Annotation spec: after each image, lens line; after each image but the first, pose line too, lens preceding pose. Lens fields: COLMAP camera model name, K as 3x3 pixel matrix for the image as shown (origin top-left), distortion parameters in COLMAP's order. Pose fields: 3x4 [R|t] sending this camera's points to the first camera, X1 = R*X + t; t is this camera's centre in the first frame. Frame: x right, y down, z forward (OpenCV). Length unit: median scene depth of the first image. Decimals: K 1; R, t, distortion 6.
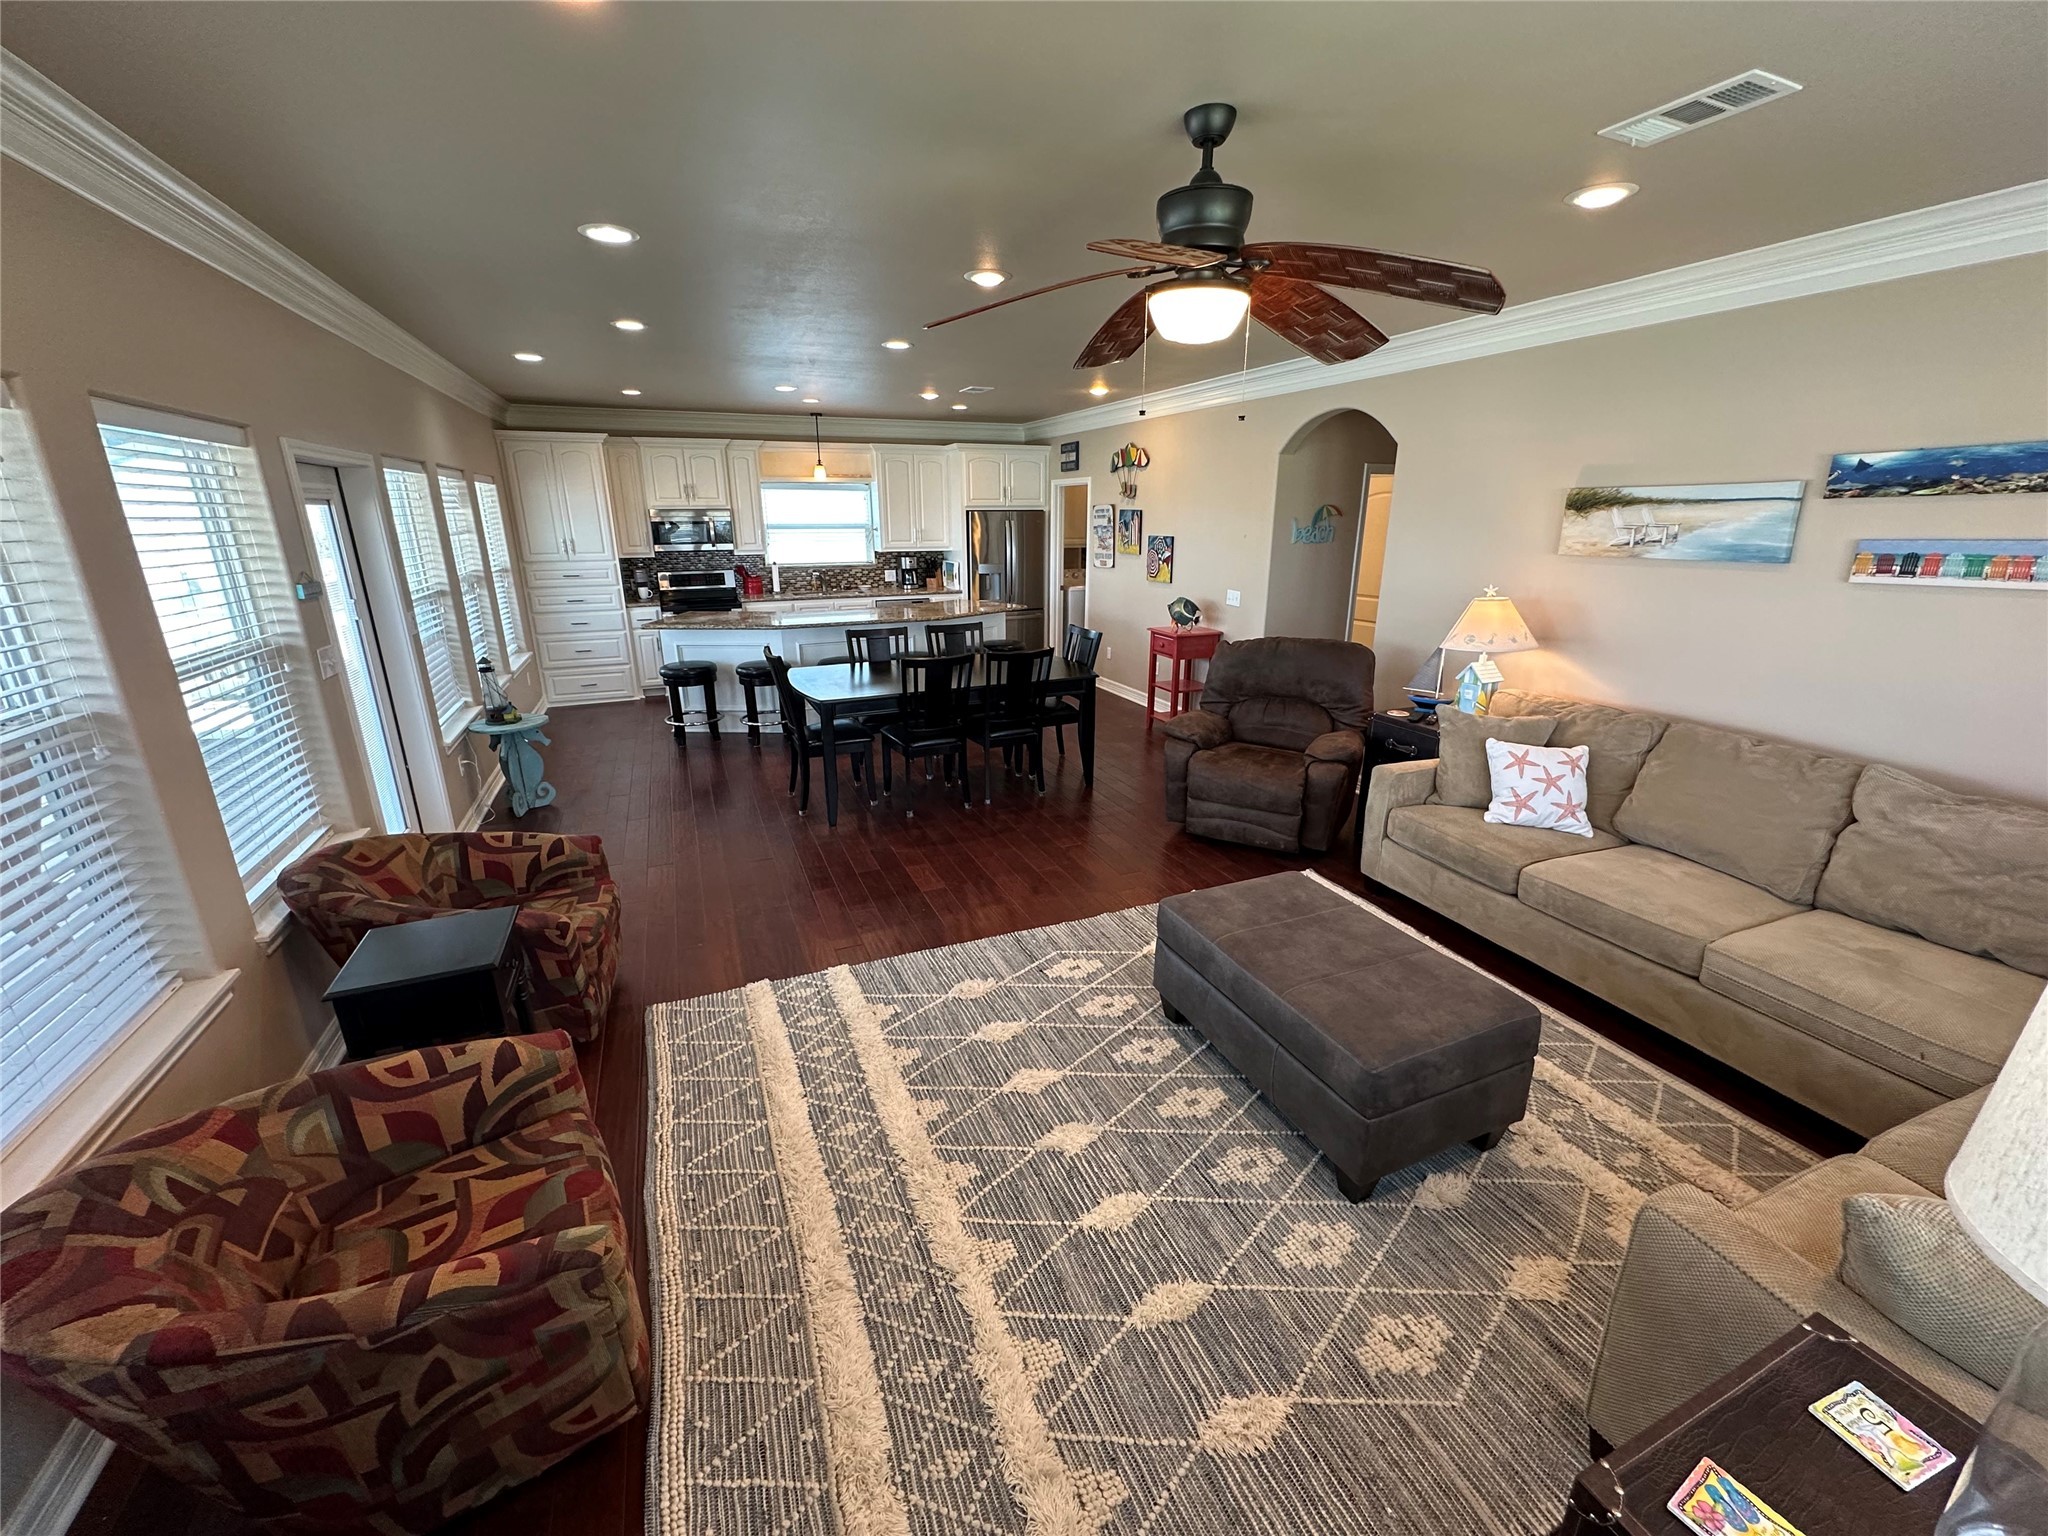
lens RADIAL K [[819.5, 0, 1026.1], [0, 819.5, 768.2], [0, 0, 1]] dist [-0.001094, 0.000238]
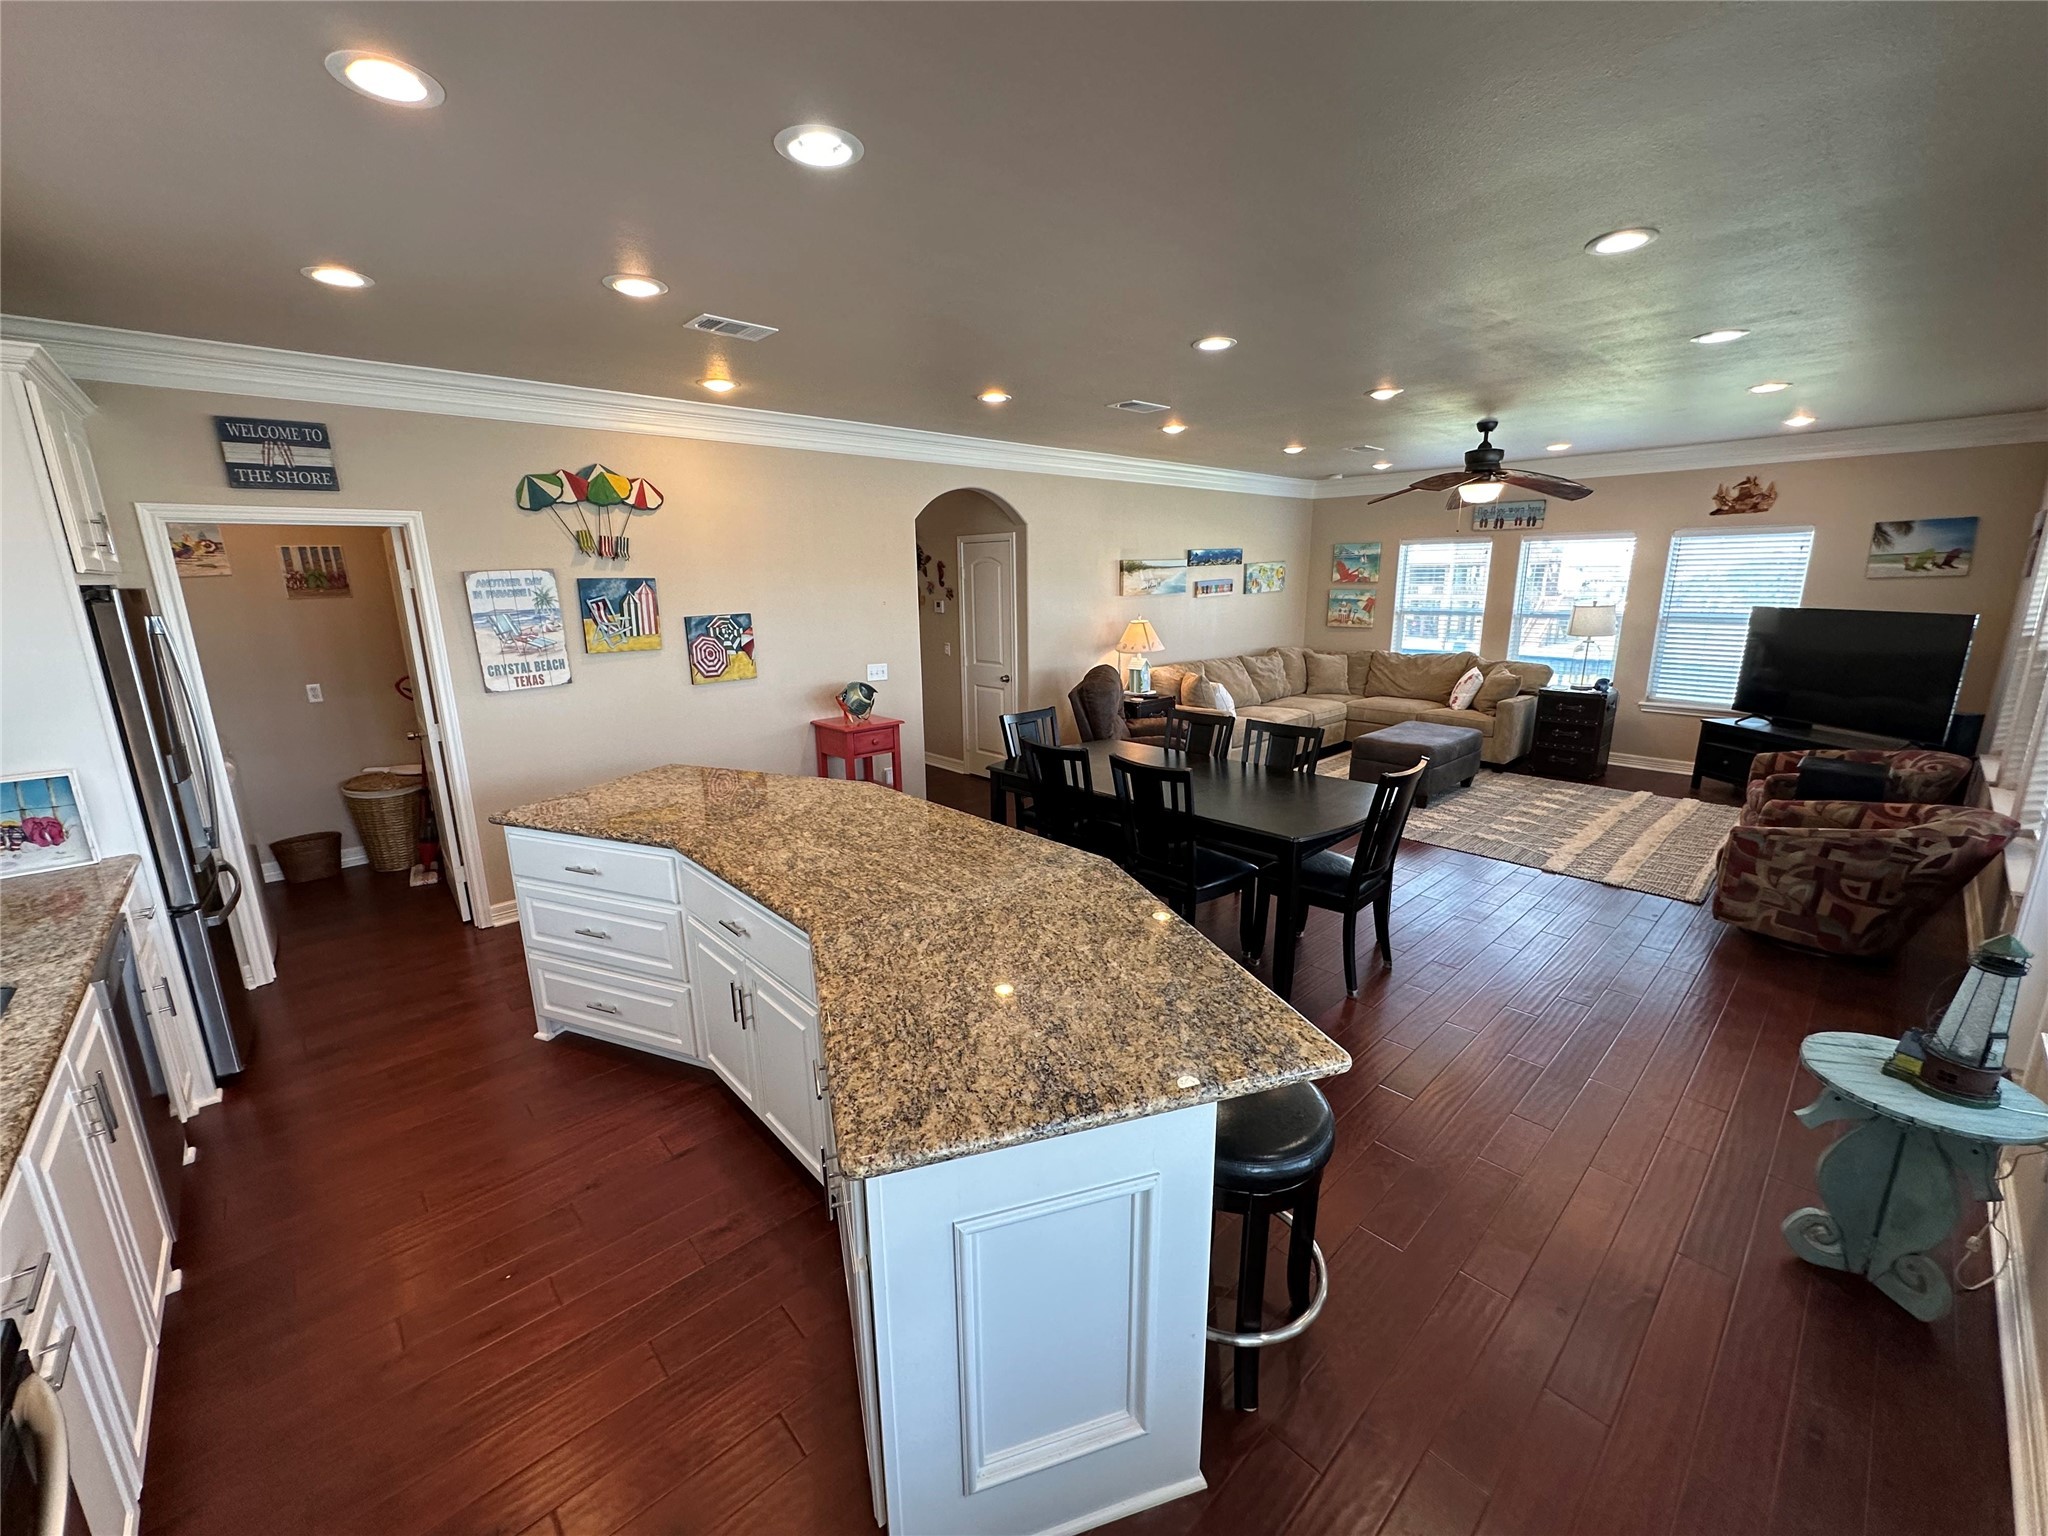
lens RADIAL K [[819.5, 0, 1017.4], [0, 819.5, 767.1], [0, 0, 1]] dist [-0.001094, 0.000238]
pose [[-0.335704, -0.212000, 0.917801, -1.081282], [0.296581, 0.901002, 0.316600, -0.595550], [-0.894060, 0.378486, -0.239595, 1.892222]]
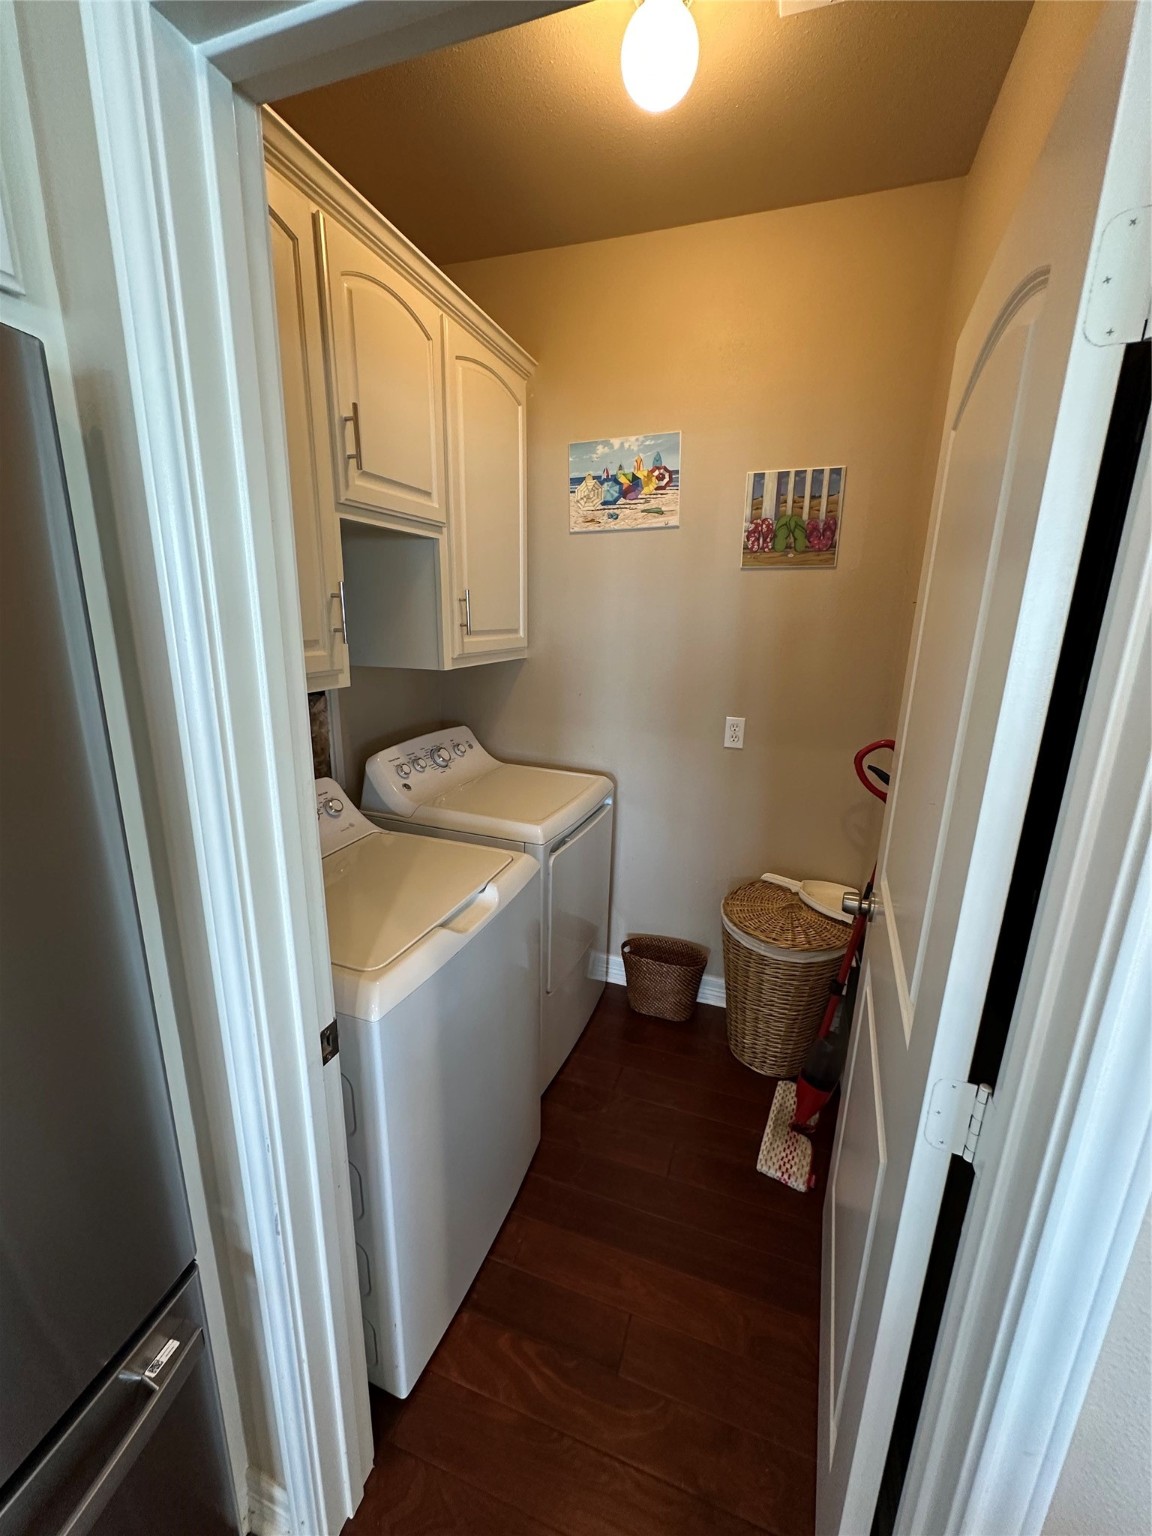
lens RADIAL K [[614.6, 0, 572.2], [0, 614.6, 758.4], [0, 0, 1]] dist [-0.001094, 0.000238]
pose [[0.672977, -0.176262, 0.718354, -0.271098], [0.202585, 0.977978, 0.050177, -0.641574], [-0.711379, 0.111760, 0.693865, 2.158386]]
